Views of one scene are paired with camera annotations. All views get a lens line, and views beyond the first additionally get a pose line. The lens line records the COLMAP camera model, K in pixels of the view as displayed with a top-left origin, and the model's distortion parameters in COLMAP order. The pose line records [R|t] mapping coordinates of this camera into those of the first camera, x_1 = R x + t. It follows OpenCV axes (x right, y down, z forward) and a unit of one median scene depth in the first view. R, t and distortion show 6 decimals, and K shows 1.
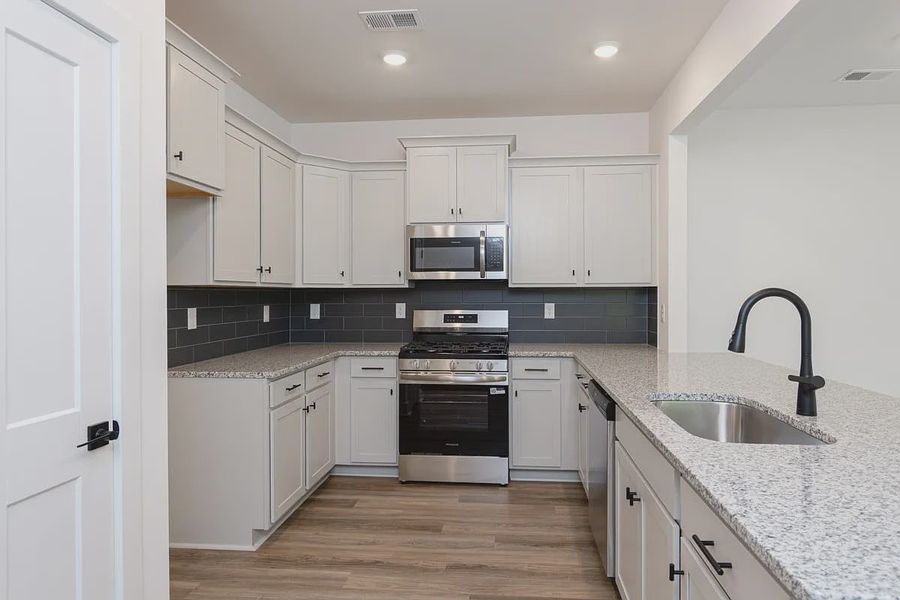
lens RADIAL K [[550.3, 0, 450.0], [0, 550.3, 300.0], [0, 0, 1]] dist [0.002500, -0.004252]
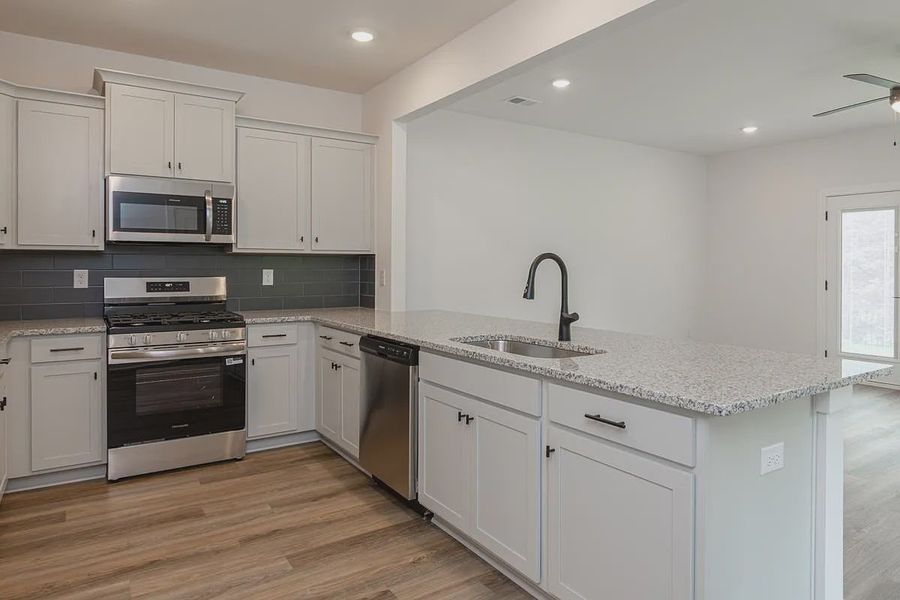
lens RADIAL K [[561.7, 0, 452.7], [0, 561.7, 277.2], [0, 0, 1]] dist [-0.005539, -0.001829]
pose [[0.786194, -0.006357, 0.617947, -0.214524], [0.000046, 0.999948, 0.010229, 0.011089], [-0.617979, -0.008014, 0.786154, 0.008771]]
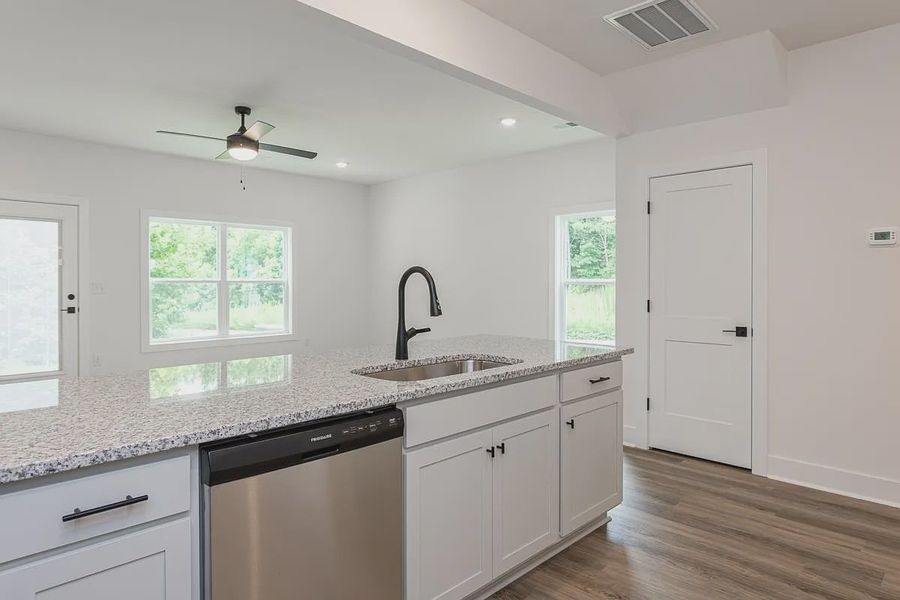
lens RADIAL K [[558.1, 0, 453.5], [0, 558.1, 292.9], [0, 0, 1]] dist [0.002980, 0.000235]
pose [[-0.783059, -0.010294, 0.621863, -0.137731], [0.006562, 0.999671, 0.024811, 0.003842], [-0.621913, 0.023509, -0.782733, 0.865016]]
